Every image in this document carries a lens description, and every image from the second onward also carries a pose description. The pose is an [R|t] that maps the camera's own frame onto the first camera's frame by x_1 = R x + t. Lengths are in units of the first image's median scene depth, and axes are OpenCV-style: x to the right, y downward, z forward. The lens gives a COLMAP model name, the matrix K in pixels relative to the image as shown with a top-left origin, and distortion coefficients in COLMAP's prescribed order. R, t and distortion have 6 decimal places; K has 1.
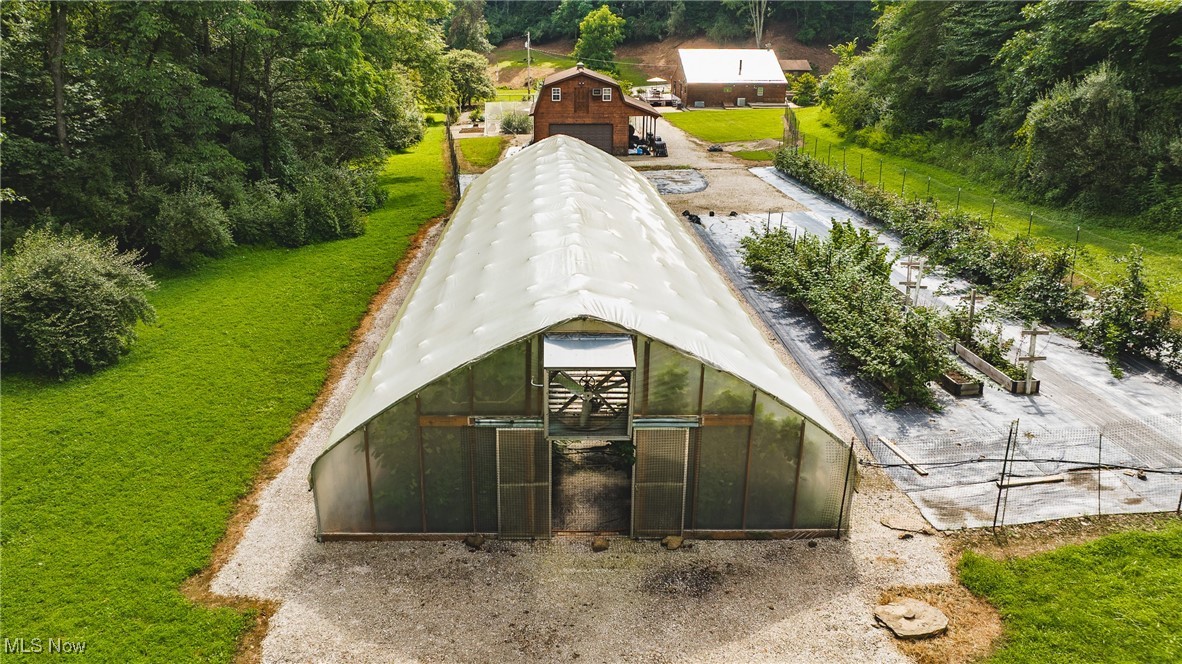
lens RADIAL K [[857.0, 0, 591.0], [0, 857.0, 332.0], [0, 0, 1]] dist [-0.006108, 0.056632]
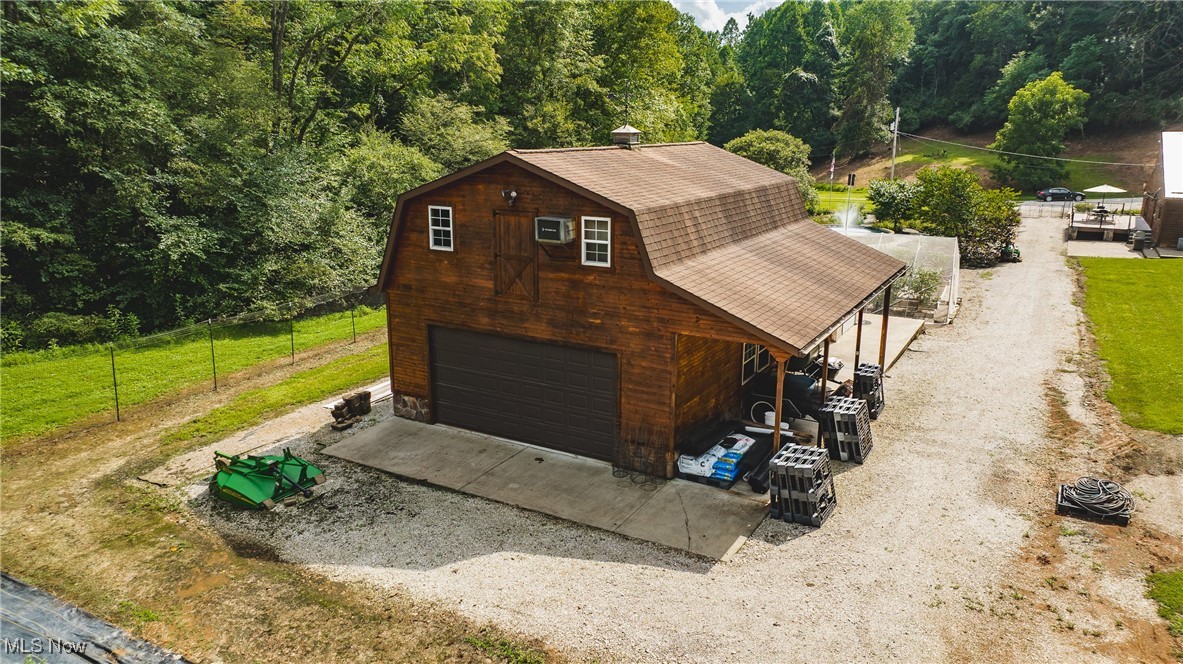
lens RADIAL K [[857.7, 0, 591.5], [0, 857.7, 332.0], [0, 0, 1]] dist [-0.006108, 0.056632]
pose [[0.862337, 0.132202, -0.488771, 0.057417], [-0.181634, 0.981833, -0.054891, -0.091588], [0.472634, 0.136112, 0.870684, 0.300462]]
